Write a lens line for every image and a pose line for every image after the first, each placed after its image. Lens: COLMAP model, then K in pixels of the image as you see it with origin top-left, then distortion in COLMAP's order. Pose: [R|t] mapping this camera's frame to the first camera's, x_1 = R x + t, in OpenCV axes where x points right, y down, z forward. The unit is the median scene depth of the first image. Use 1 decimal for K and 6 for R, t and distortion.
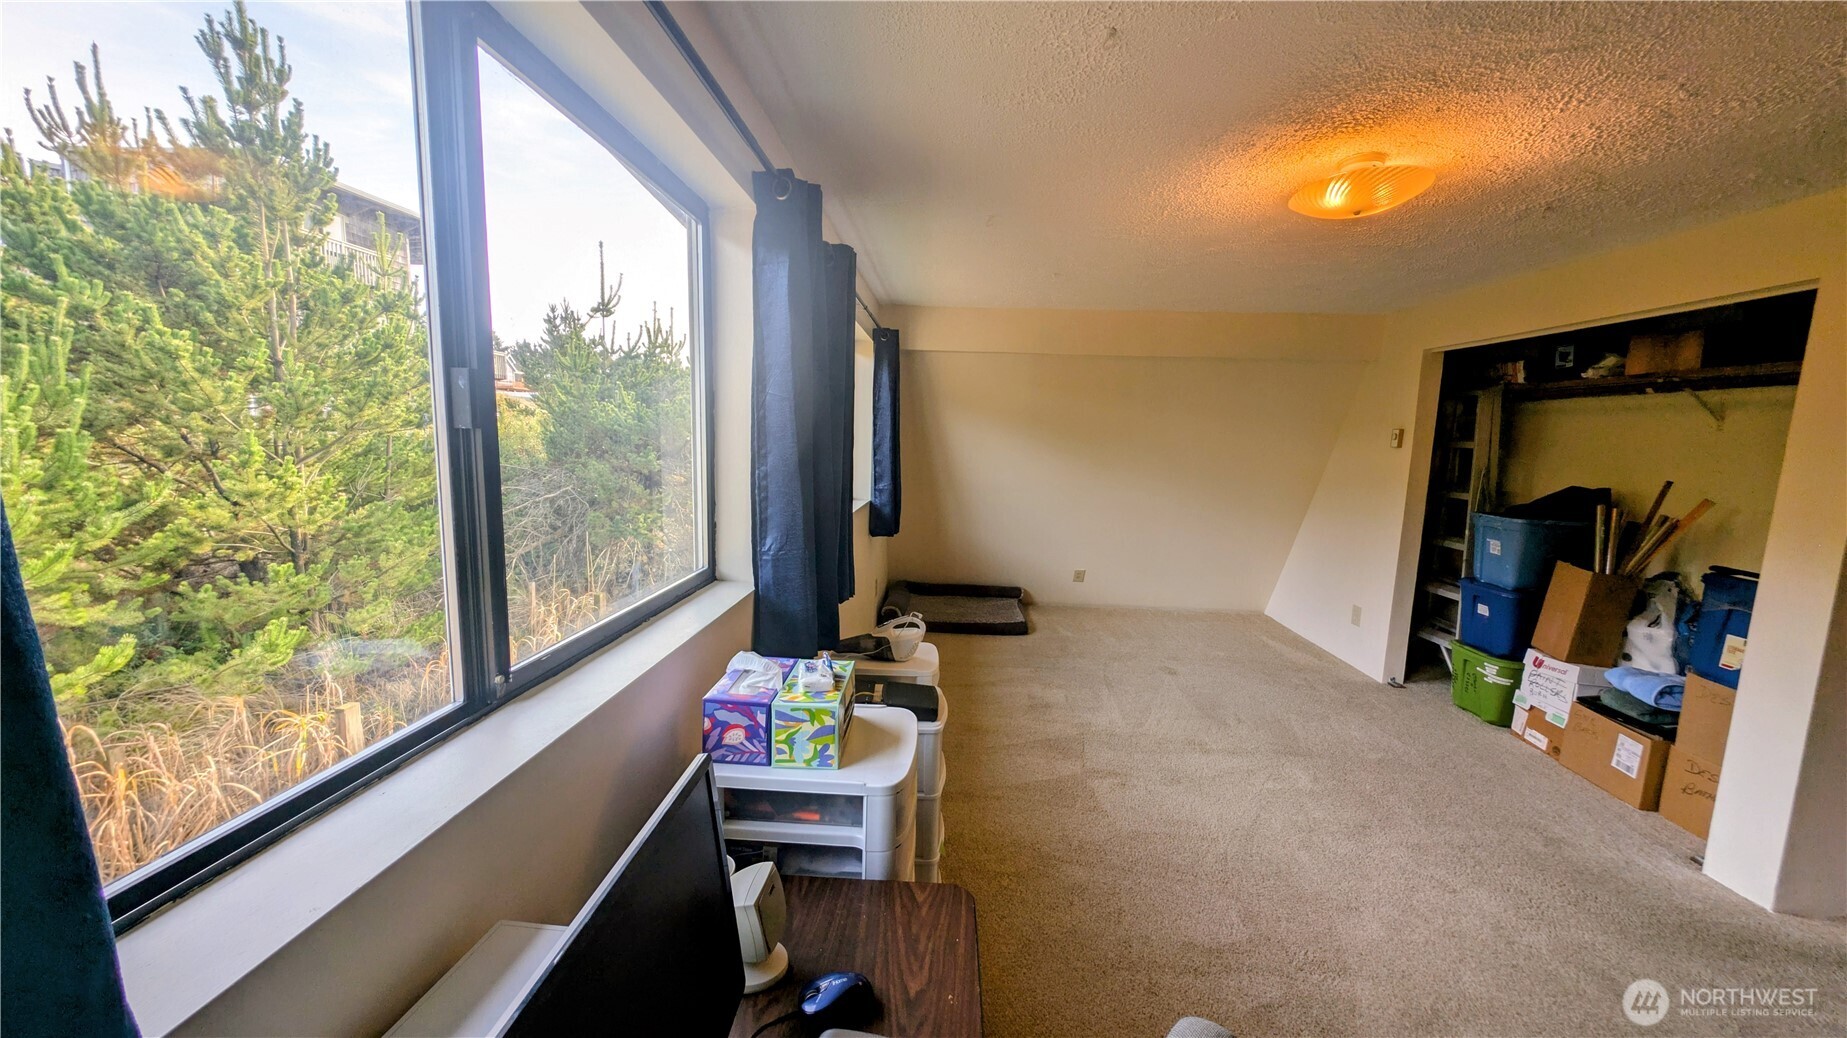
lens RADIAL K [[643.9, 0, 923.5], [0, 643.9, 519.0], [0, 0, 1]] dist [0.000763, -0.000148]
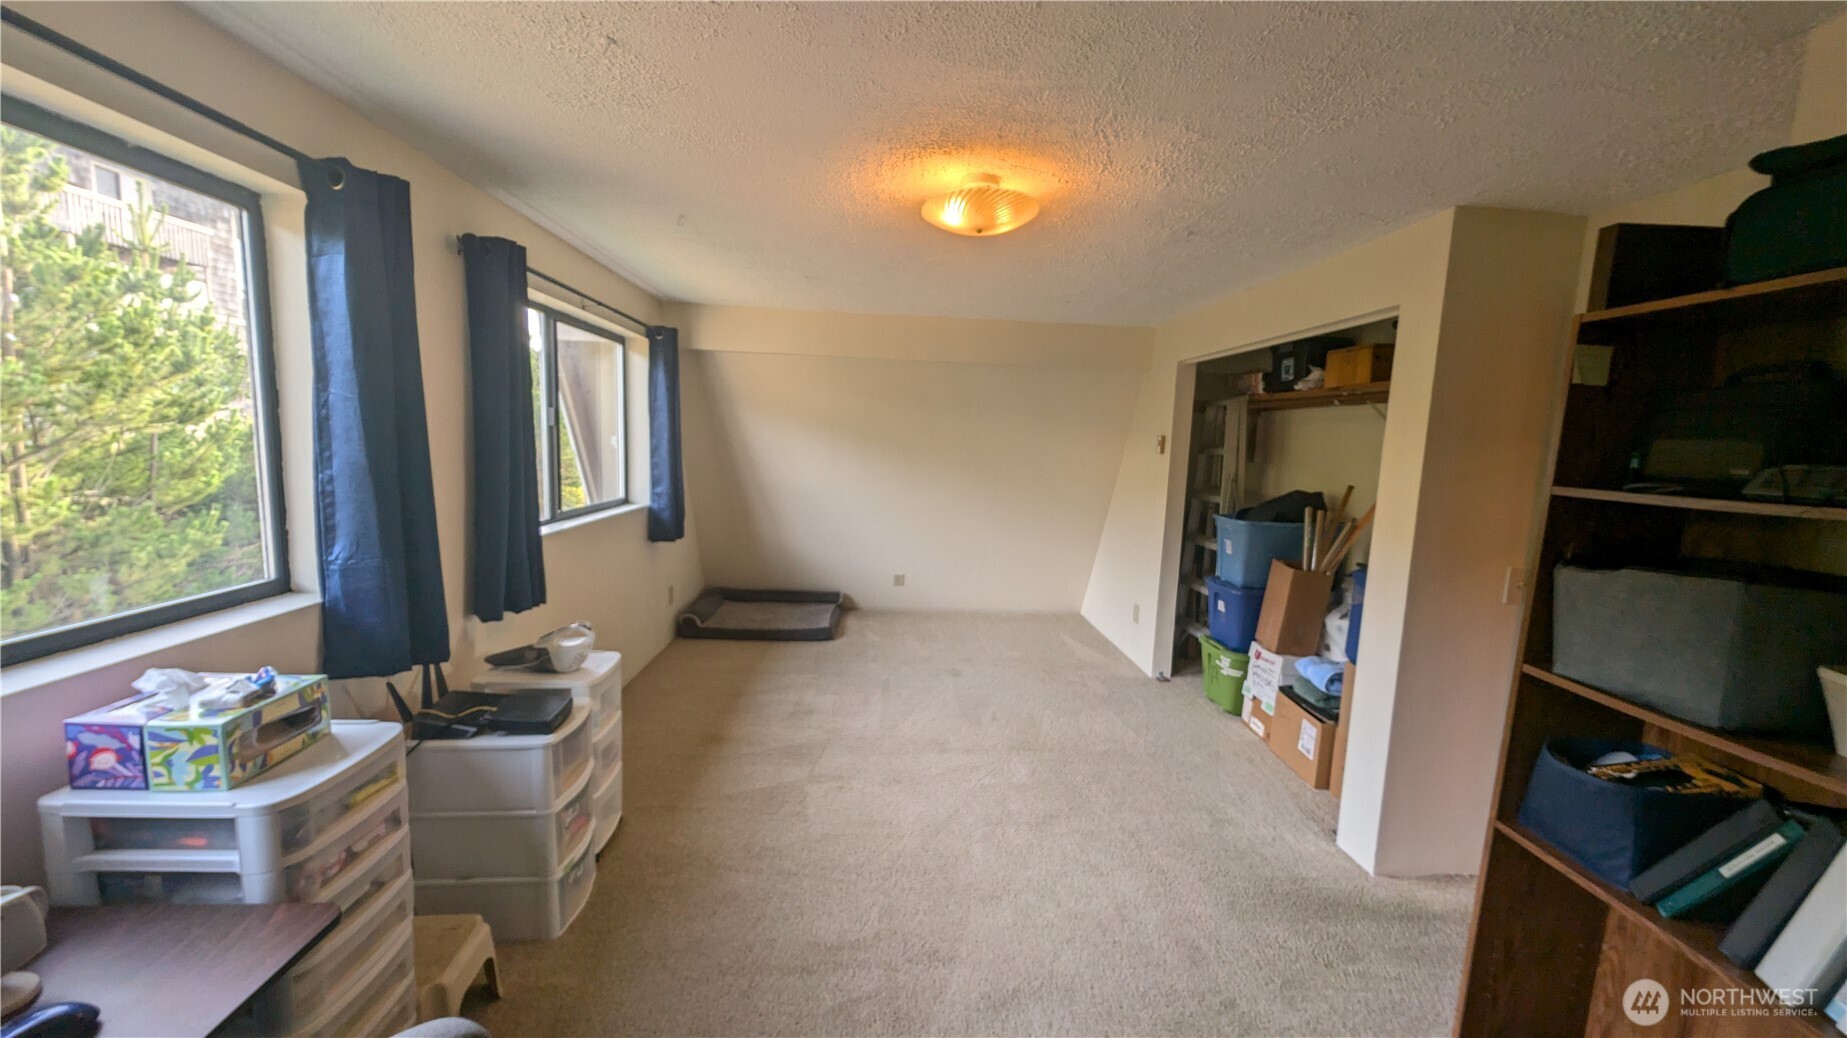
lens RADIAL K [[656.8, 0, 923.5], [0, 656.8, 519.0], [0, 0, 1]] dist [0.018363, -0.007480]
pose [[0.994042, -0.004983, 0.108883, 0.282821], [0.005553, 0.999972, -0.004934, -0.000768], [-0.108855, 0.005509, 0.994042, -0.032289]]
